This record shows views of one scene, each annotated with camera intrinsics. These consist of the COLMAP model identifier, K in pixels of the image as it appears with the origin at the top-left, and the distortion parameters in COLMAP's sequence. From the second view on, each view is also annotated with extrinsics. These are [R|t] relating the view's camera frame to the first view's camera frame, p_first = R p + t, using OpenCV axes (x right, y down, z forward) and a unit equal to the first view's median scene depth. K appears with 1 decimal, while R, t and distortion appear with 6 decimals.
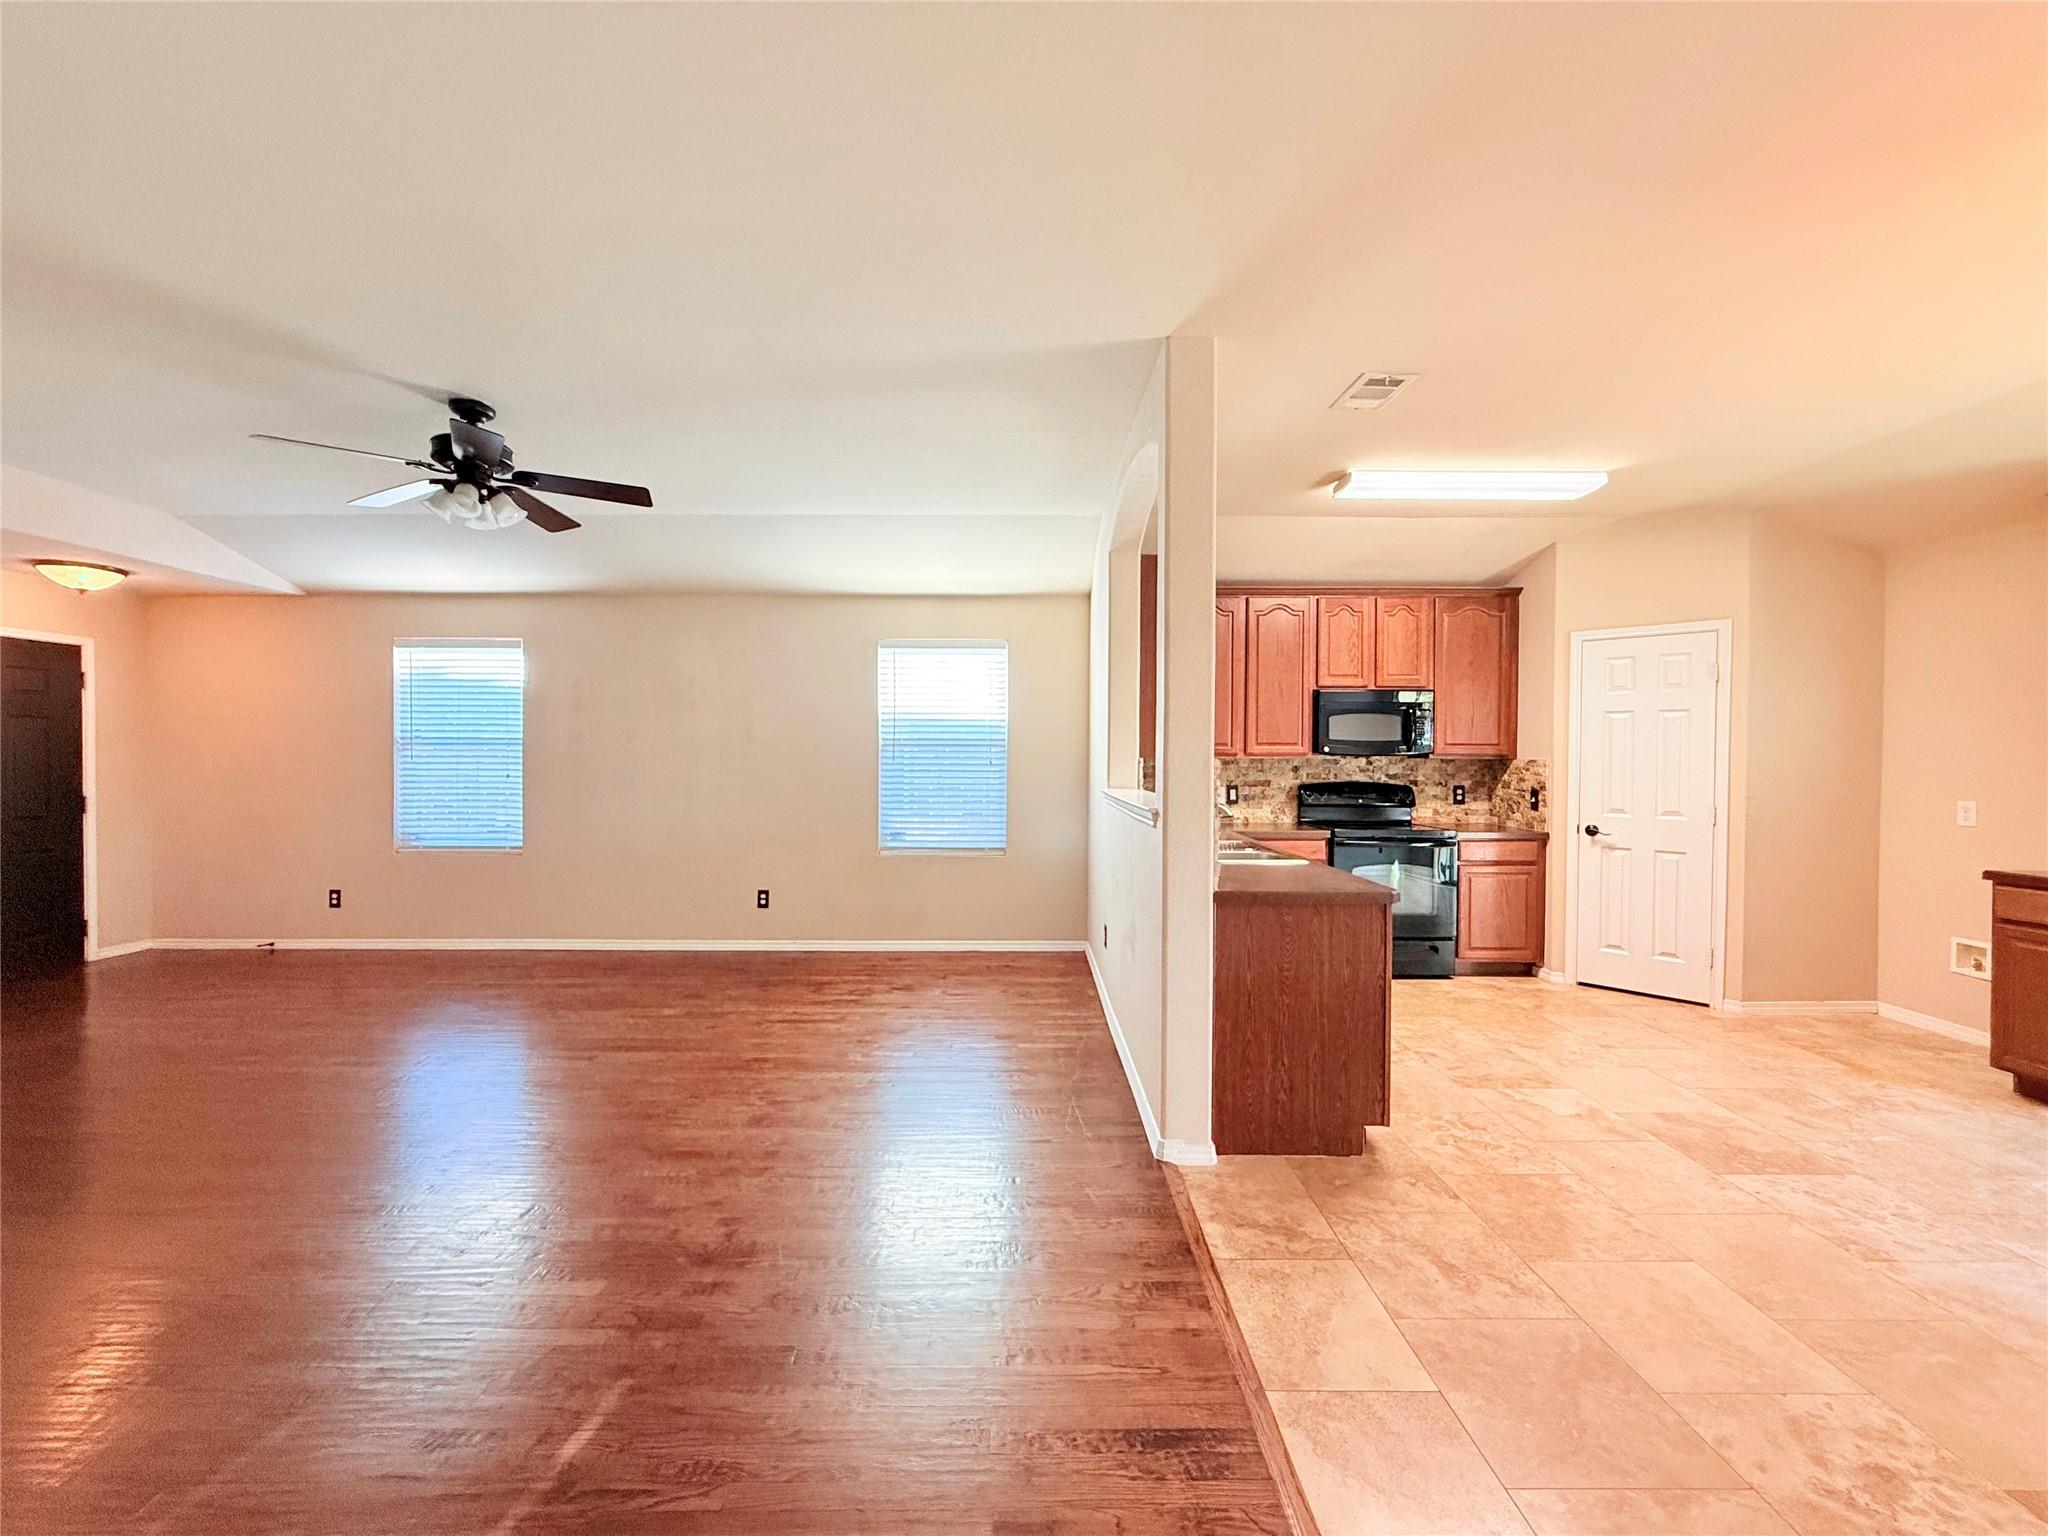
lens RADIAL K [[817.1, 0, 1024.0], [0, 817.1, 768.0], [0, 0, 1]] dist [-0.003180, -0.000127]
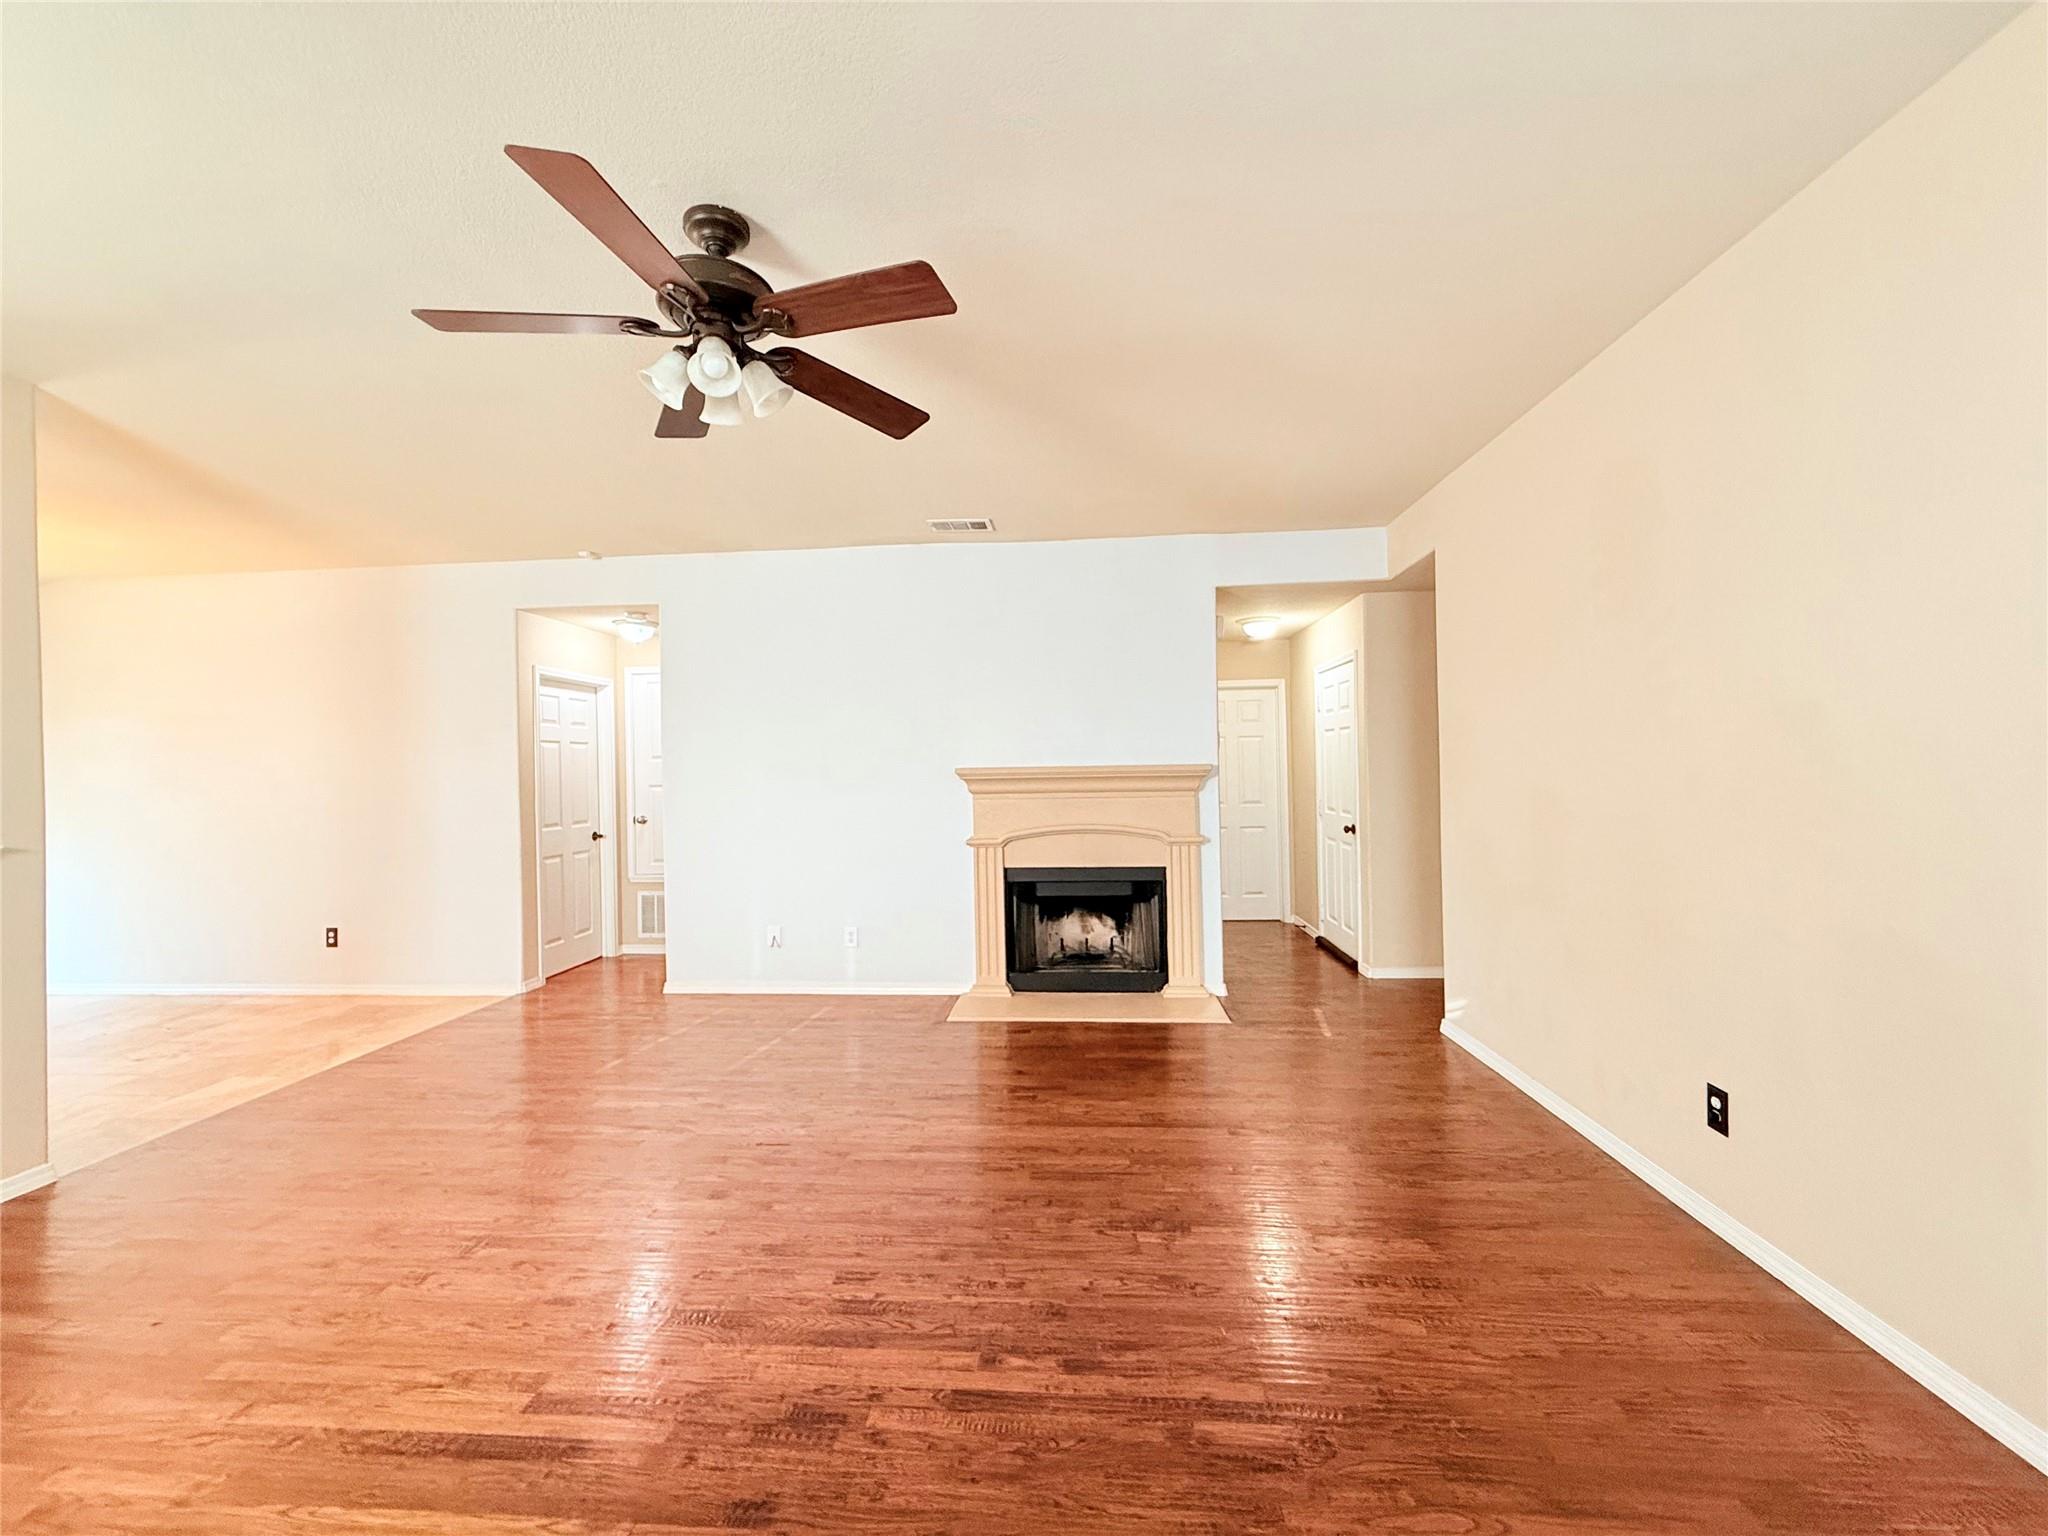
lens RADIAL K [[821.2, 0, 1024.0], [0, 821.2, 768.0], [0, 0, 1]] dist [0.001158, 0.000102]
pose [[-0.996031, 0.012903, 0.088068, -0.634309], [0.014283, 0.999785, 0.015057, -0.015807], [-0.087855, 0.016255, -0.996001, 1.066168]]
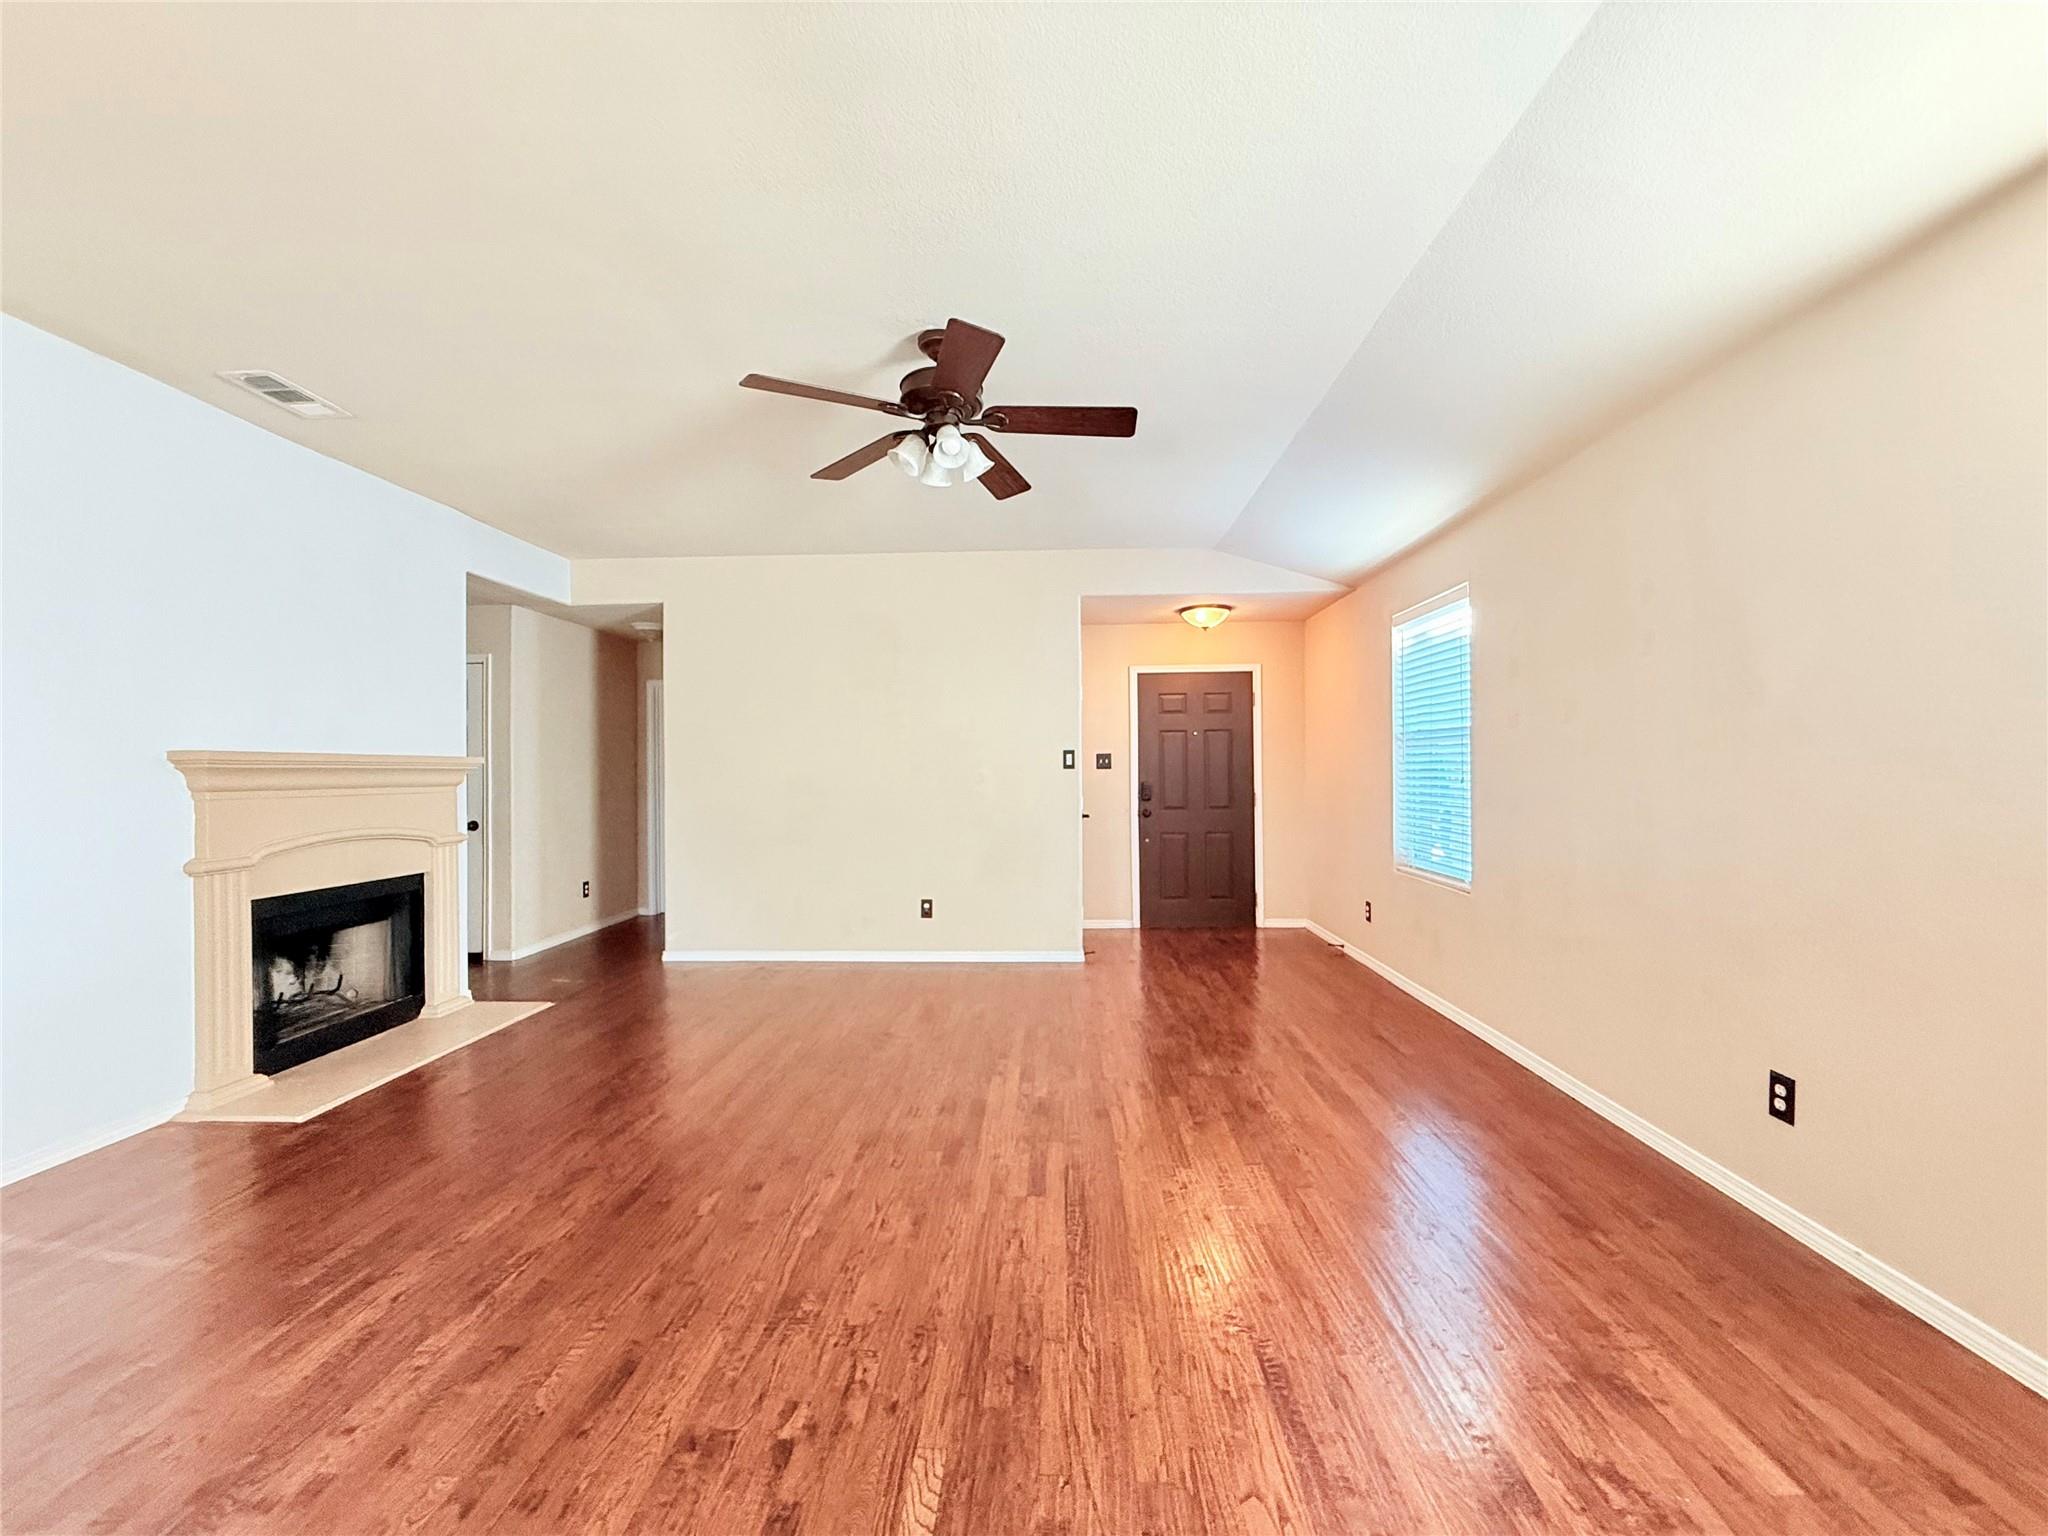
lens RADIAL K [[817.1, 0, 1024.0], [0, 817.1, 768.0], [0, 0, 1]] dist [-0.003180, -0.000127]
pose [[-0.045692, -0.006656, -0.998933, 0.105824], [-0.010779, 0.999923, -0.006170, 0.008269], [0.998897, 0.010486, -0.045760, 0.746716]]
